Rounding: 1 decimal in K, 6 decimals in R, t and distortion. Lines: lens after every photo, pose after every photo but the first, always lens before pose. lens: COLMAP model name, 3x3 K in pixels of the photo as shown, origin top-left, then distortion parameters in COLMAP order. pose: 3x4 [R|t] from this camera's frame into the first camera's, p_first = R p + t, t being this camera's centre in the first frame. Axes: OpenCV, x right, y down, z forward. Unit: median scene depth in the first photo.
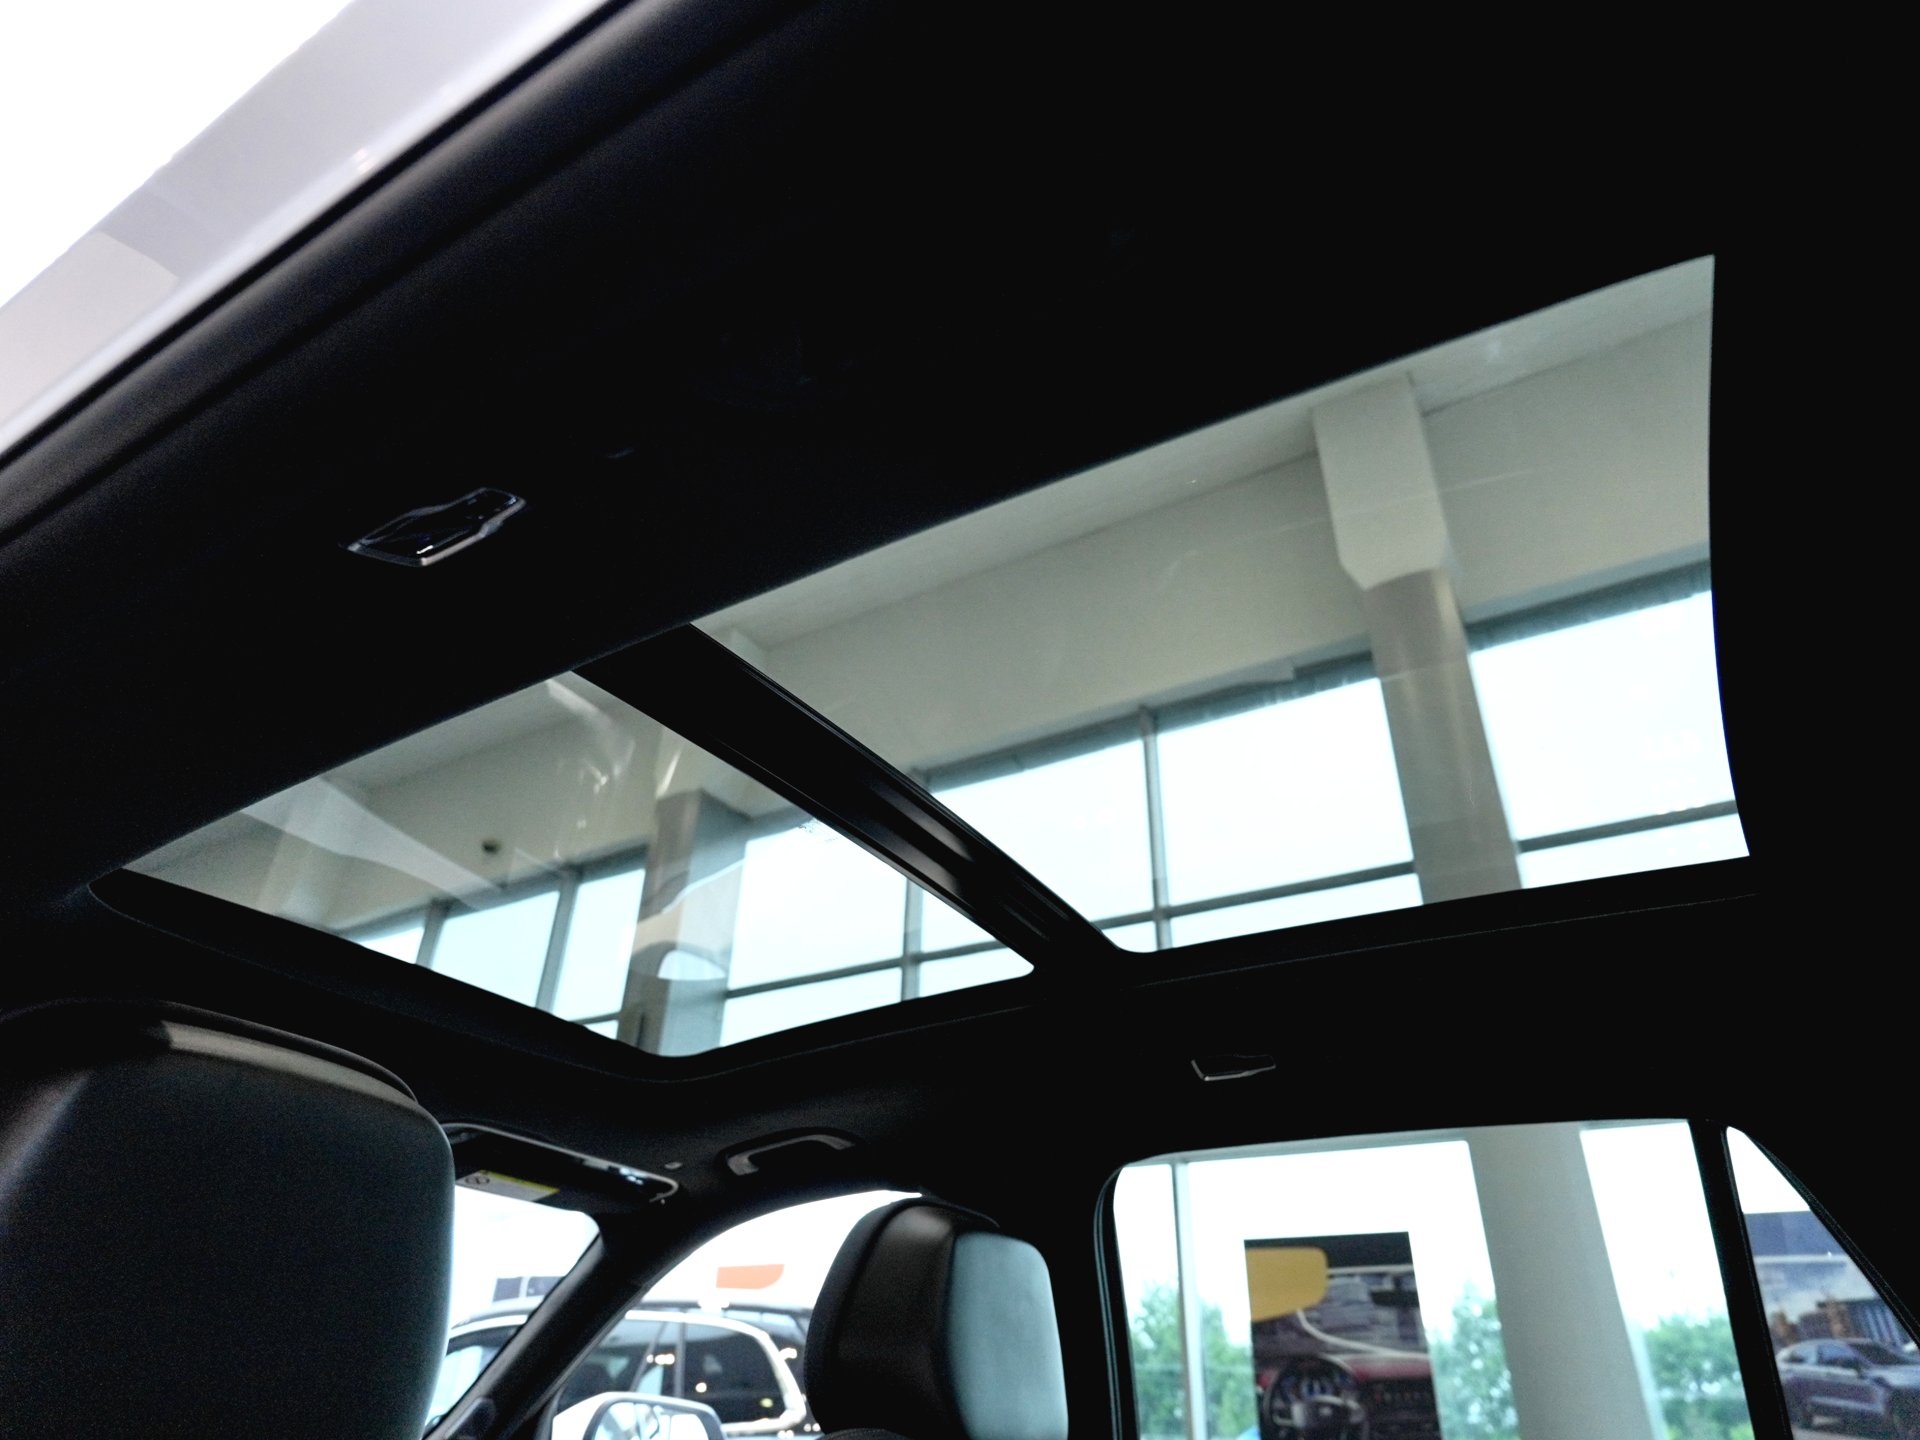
lens RADIAL K [[1164.1, 0, 953.3], [0, 1164.1, 718.7], [0, 0, 1]] dist [0.000209, -0.005290]
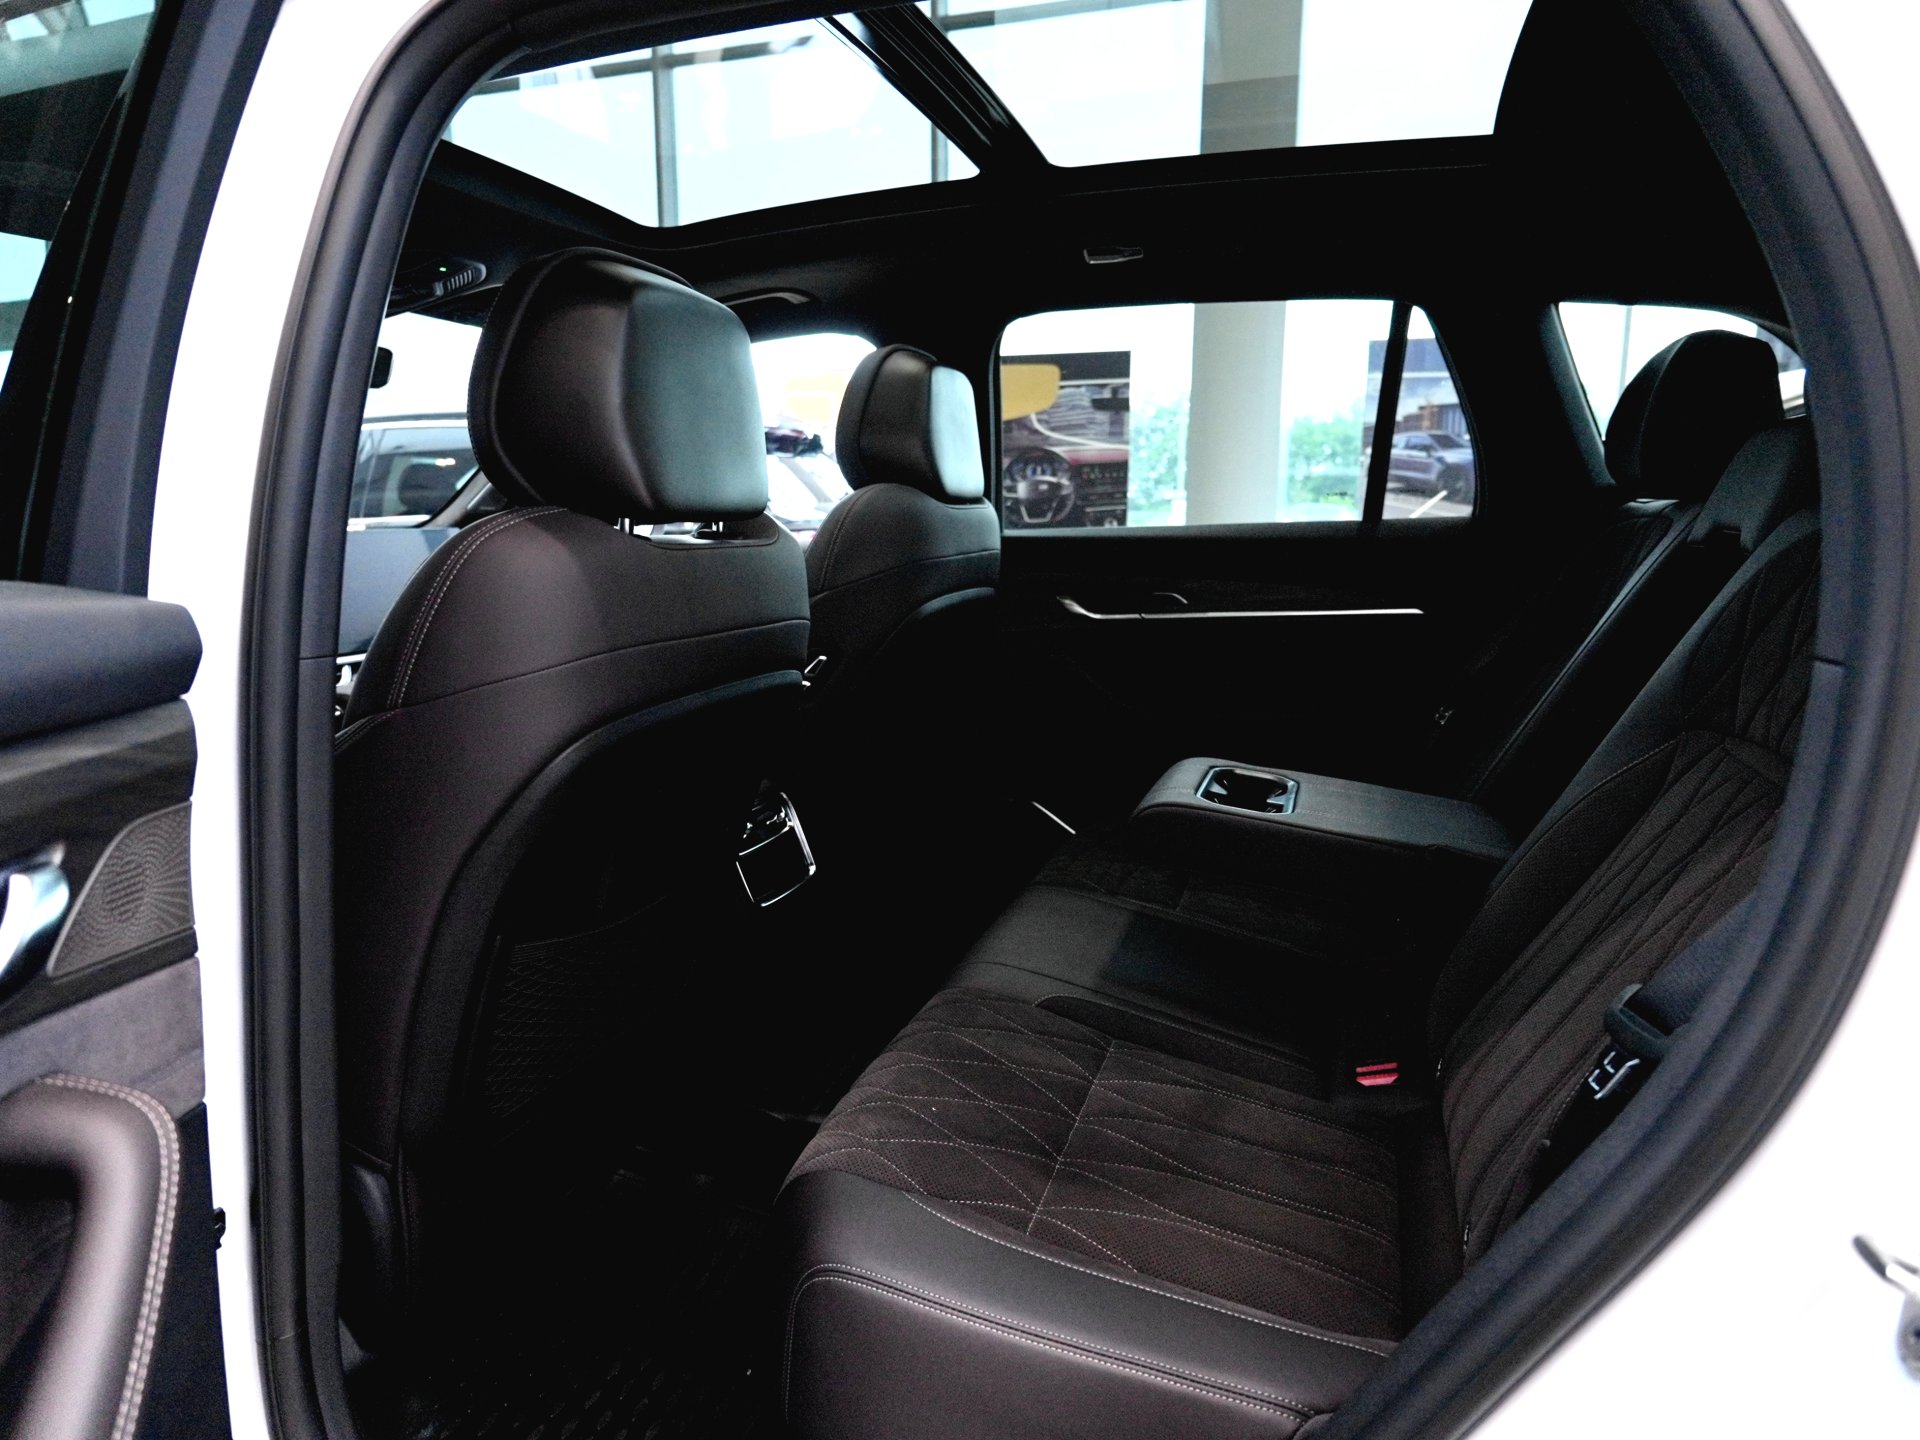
lens RADIAL K [[1164.1, 0, 958.2], [0, 1164.1, 726.6], [0, 0, 1]] dist [0.000209, -0.005290]
pose [[0.974882, -0.065601, 0.212841, -0.058897], [-0.093471, 0.746899, 0.658335, -0.038504], [-0.202158, -0.661694, 0.722007, -0.074278]]
